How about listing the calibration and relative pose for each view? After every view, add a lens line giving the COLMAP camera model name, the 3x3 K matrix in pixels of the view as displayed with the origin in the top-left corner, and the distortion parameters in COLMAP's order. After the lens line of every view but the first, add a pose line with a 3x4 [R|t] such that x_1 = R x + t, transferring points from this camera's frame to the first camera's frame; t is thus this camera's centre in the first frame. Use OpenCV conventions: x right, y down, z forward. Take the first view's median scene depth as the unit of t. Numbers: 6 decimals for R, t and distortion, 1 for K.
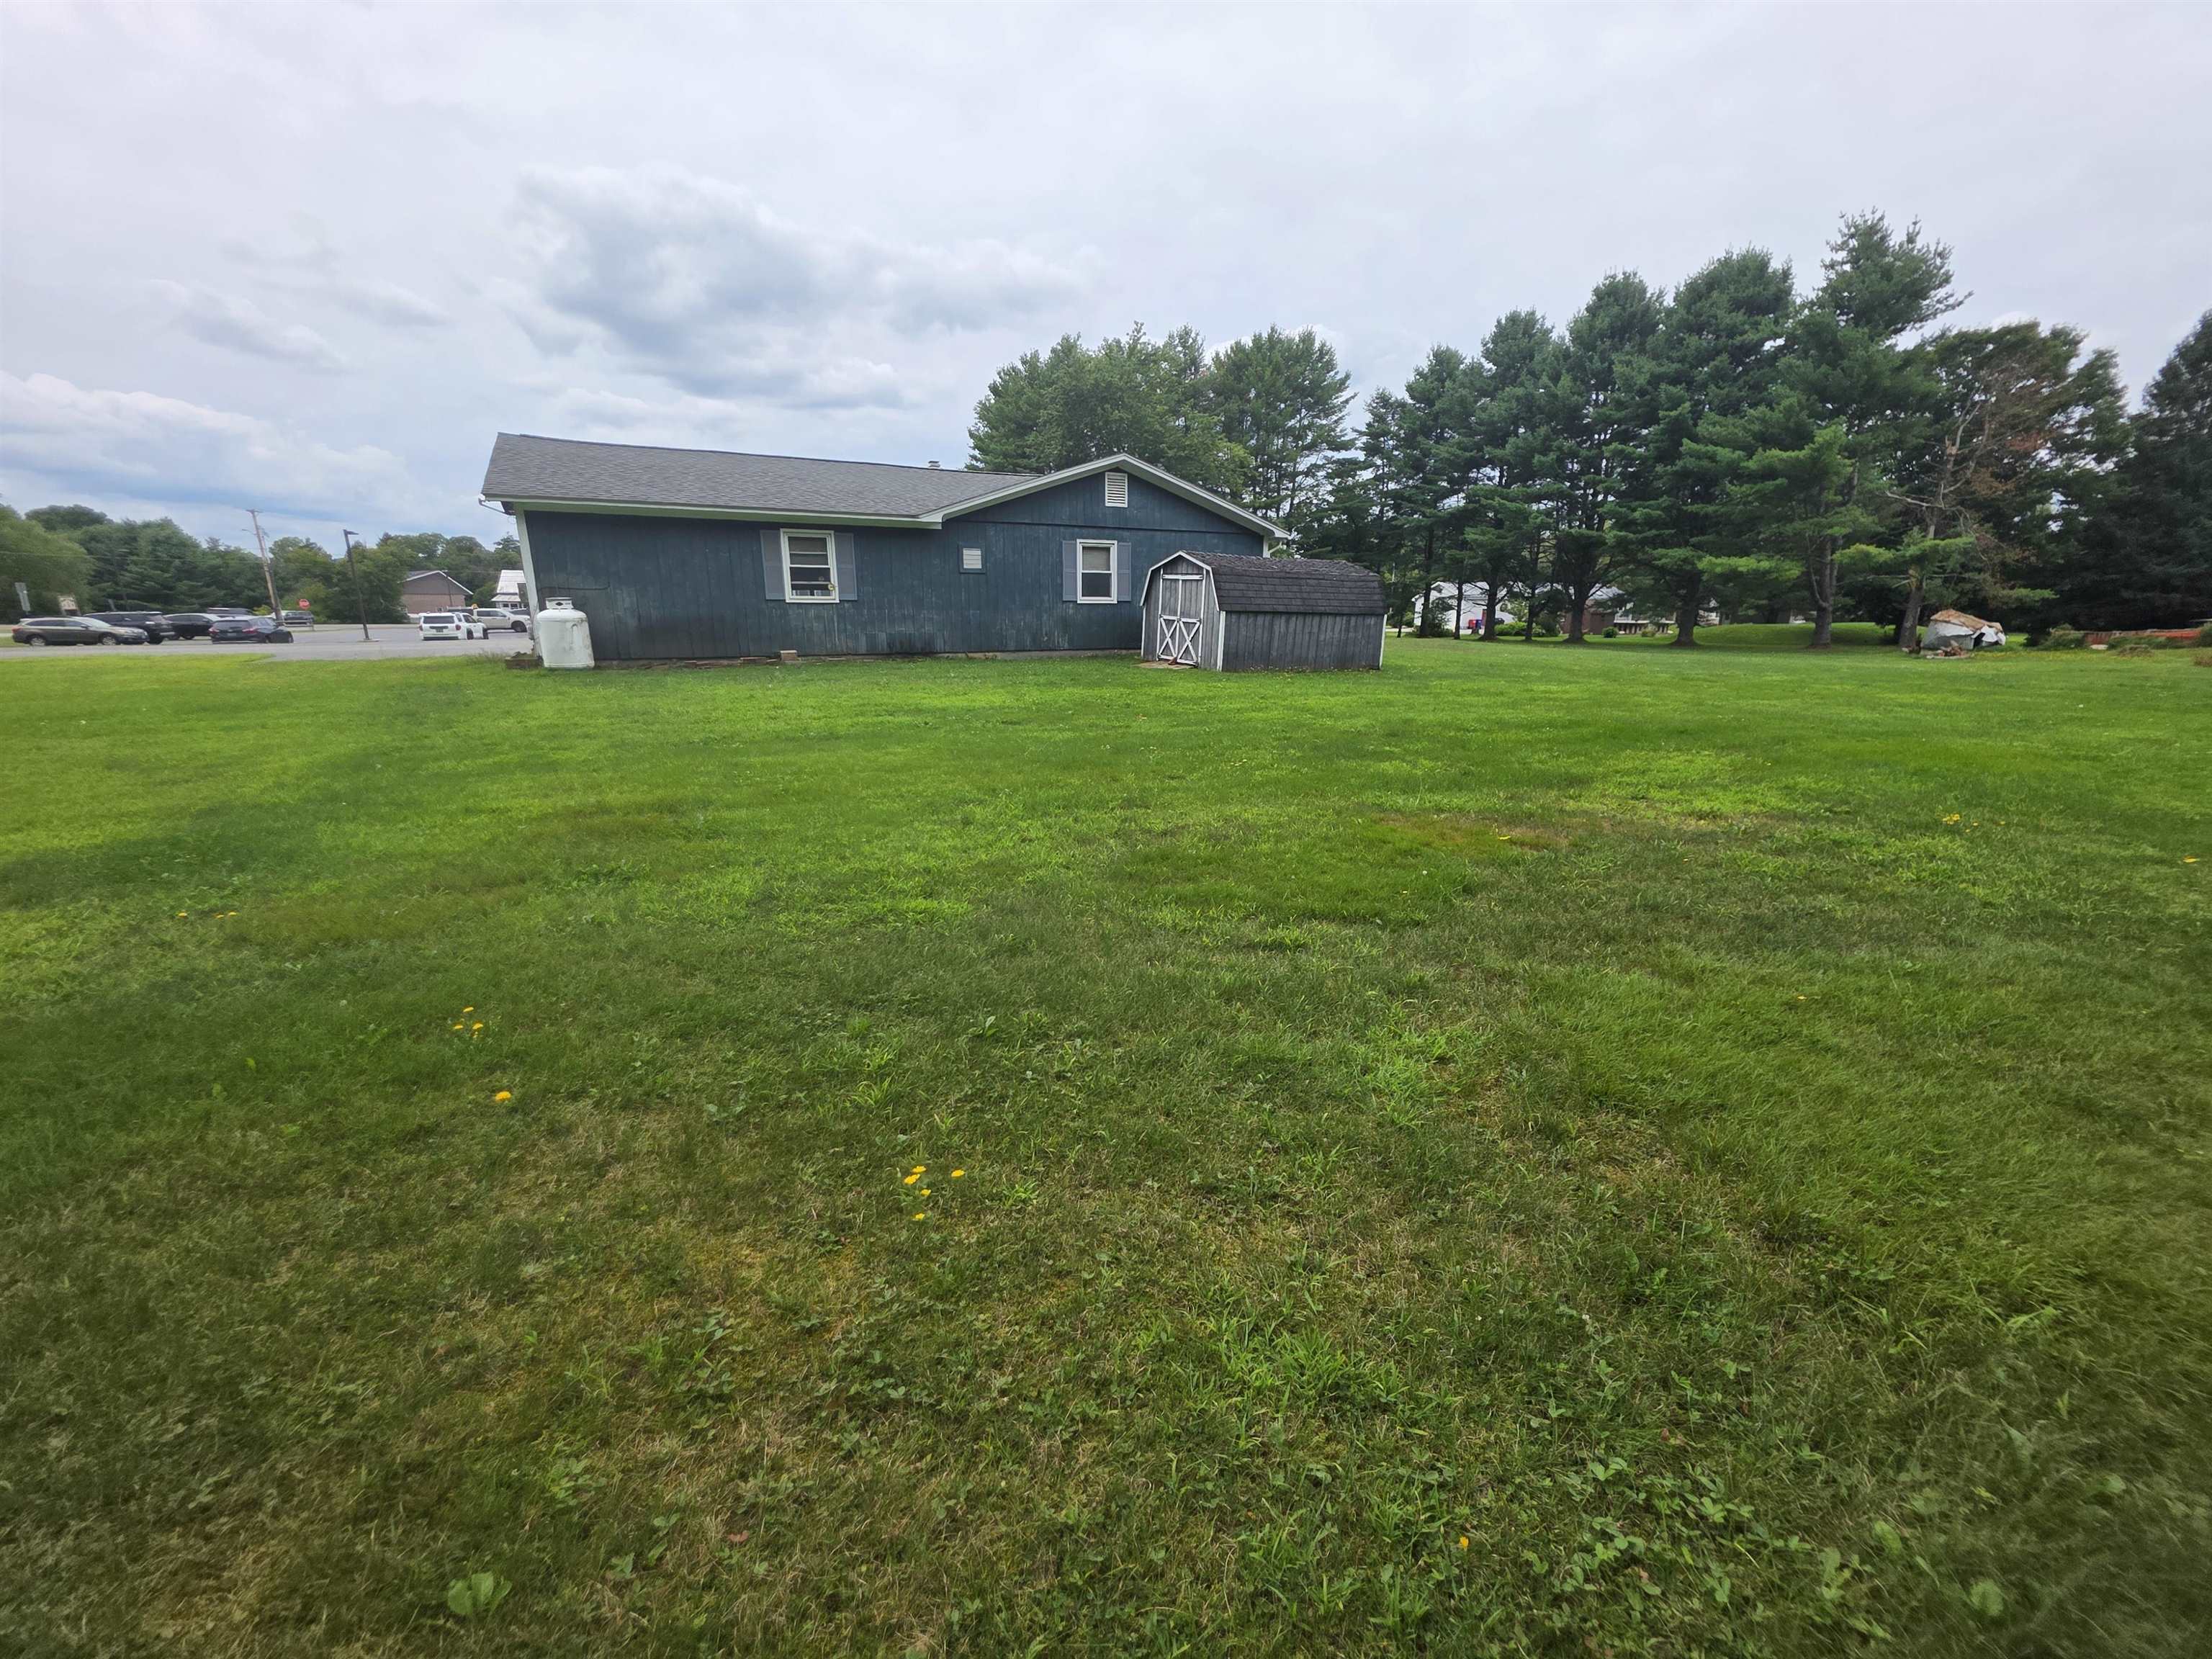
lens RADIAL K [[882.9, 0, 1097.9], [0, 882.9, 832.2], [0, 0, 1]] dist [0.001625, -0.001040]
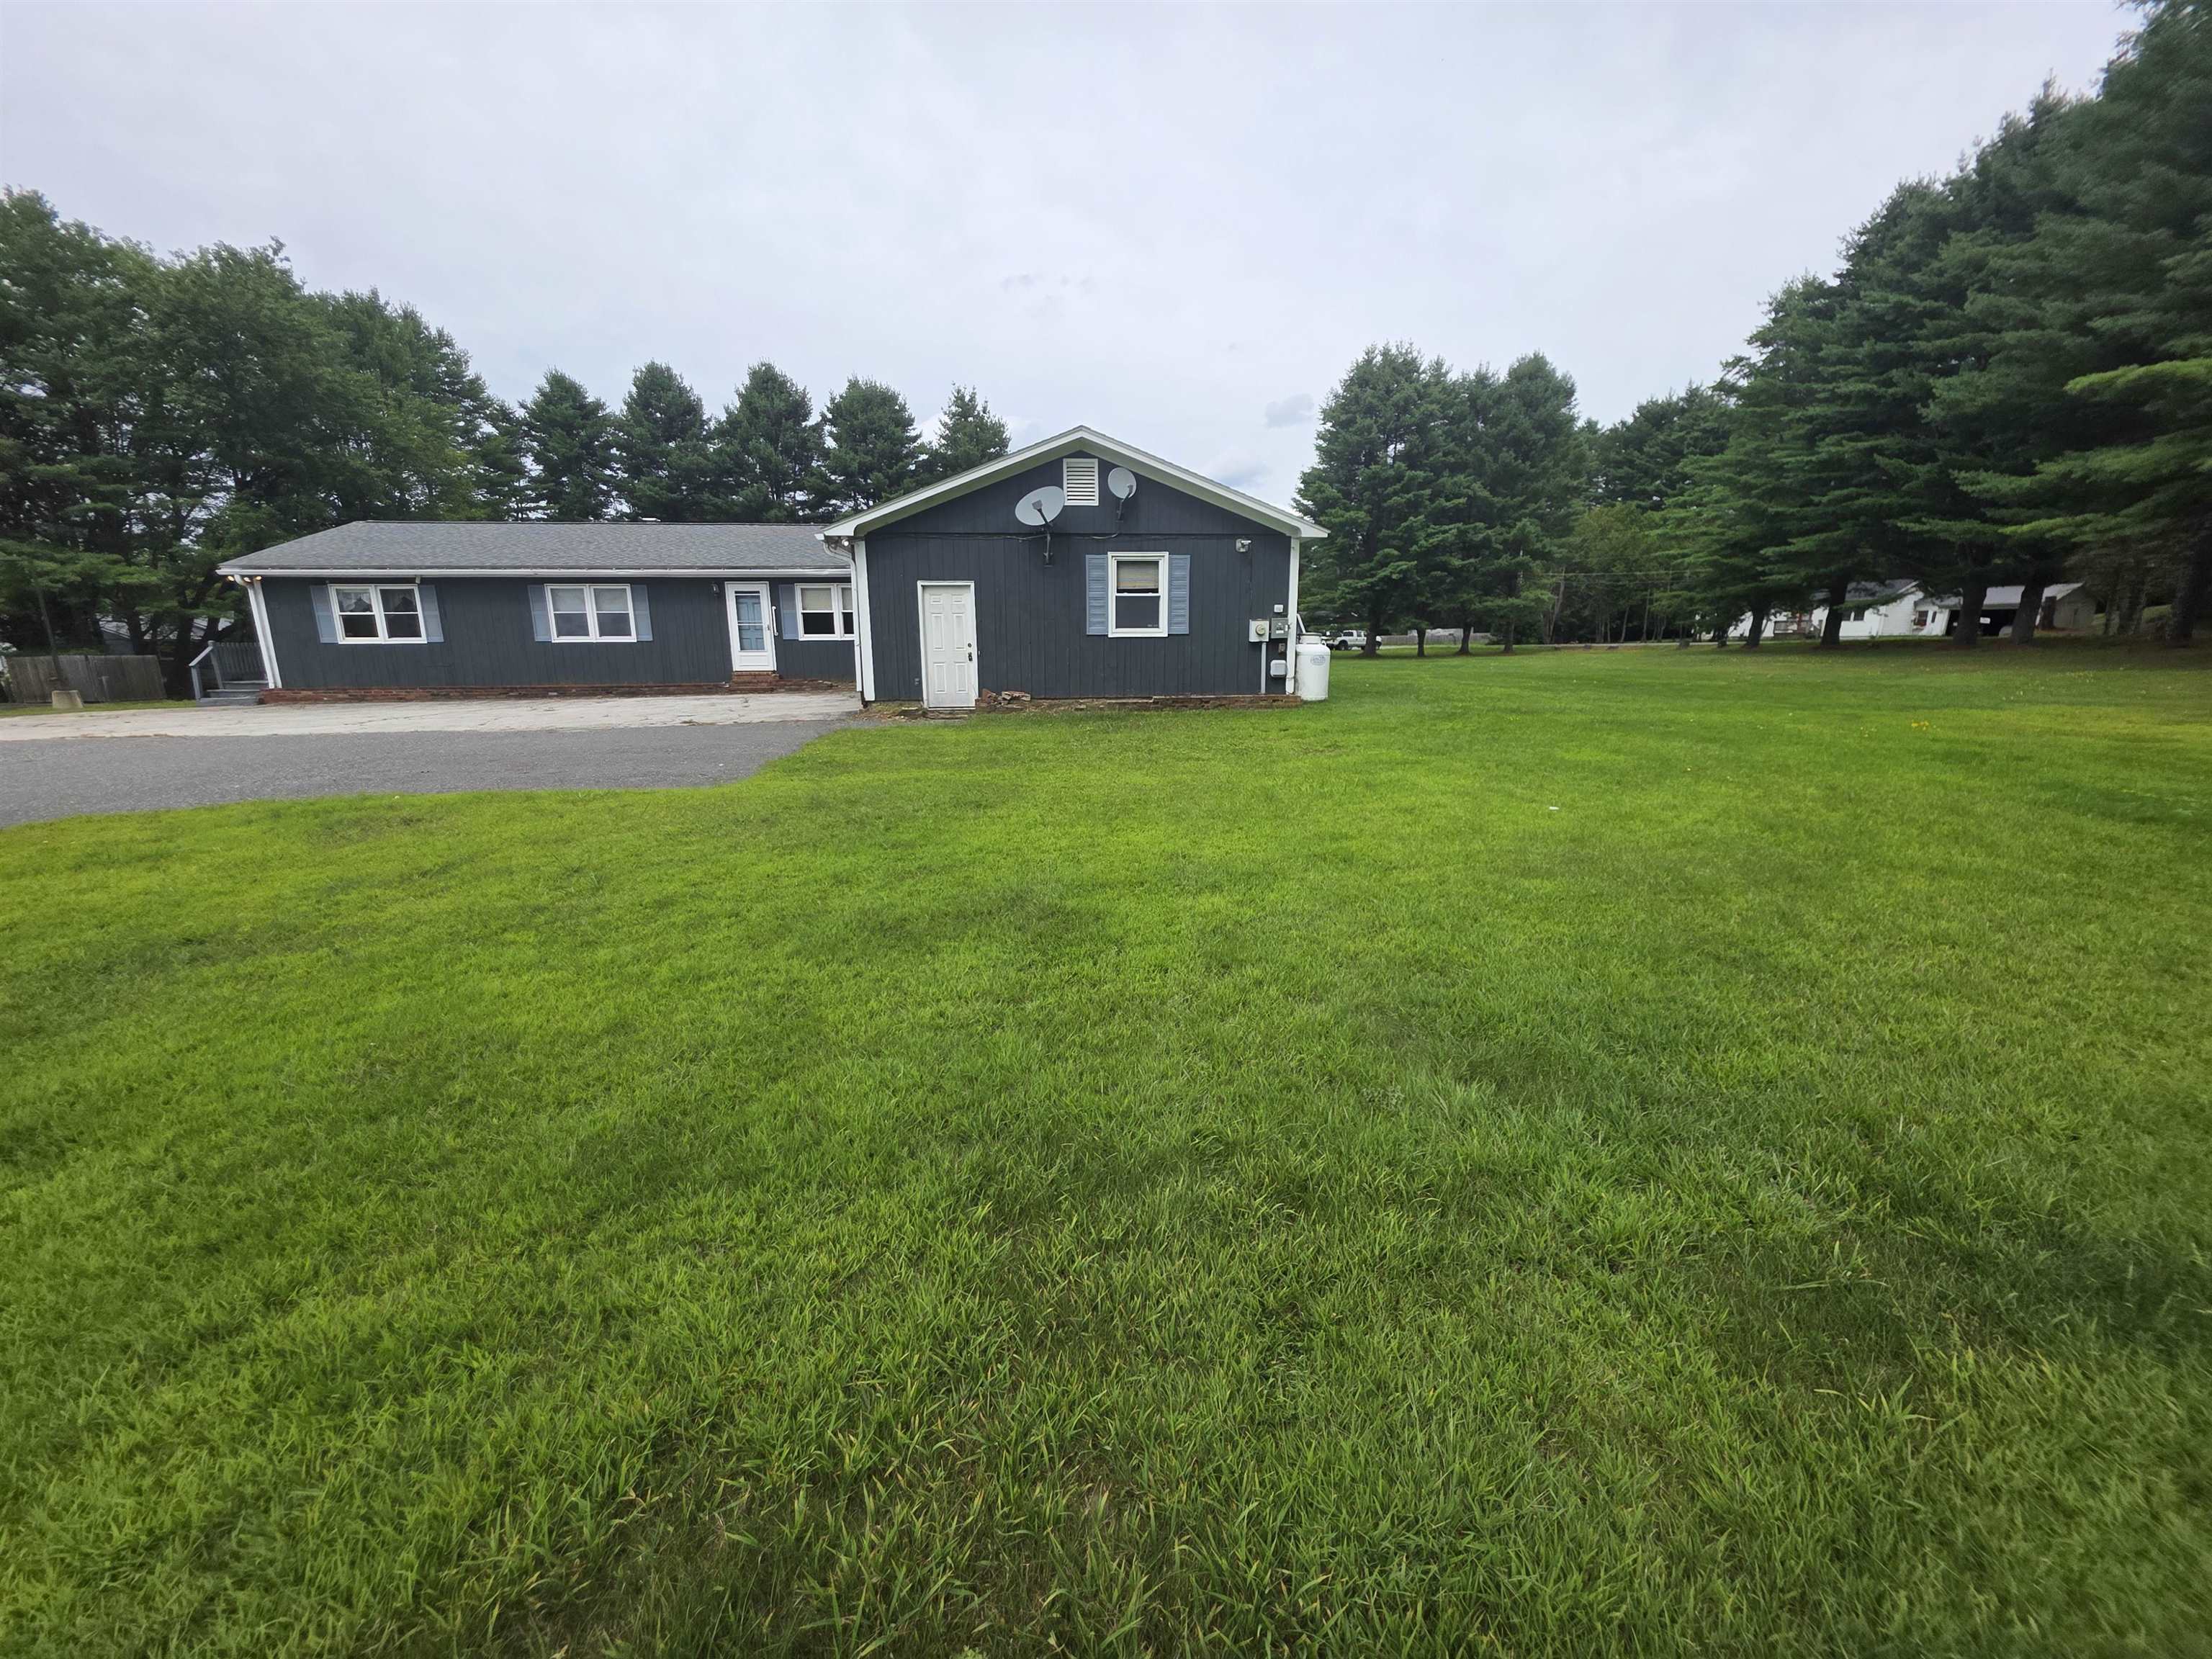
lens RADIAL K [[882.9, 0, 1097.9], [0, 882.9, 832.2], [0, 0, 1]] dist [0.001625, -0.001040]
pose [[0.359814, -0.205069, 0.910209, -0.479791], [0.239844, 0.963093, 0.122172, -0.065196], [-0.901670, 0.174349, 0.395719, 0.246266]]
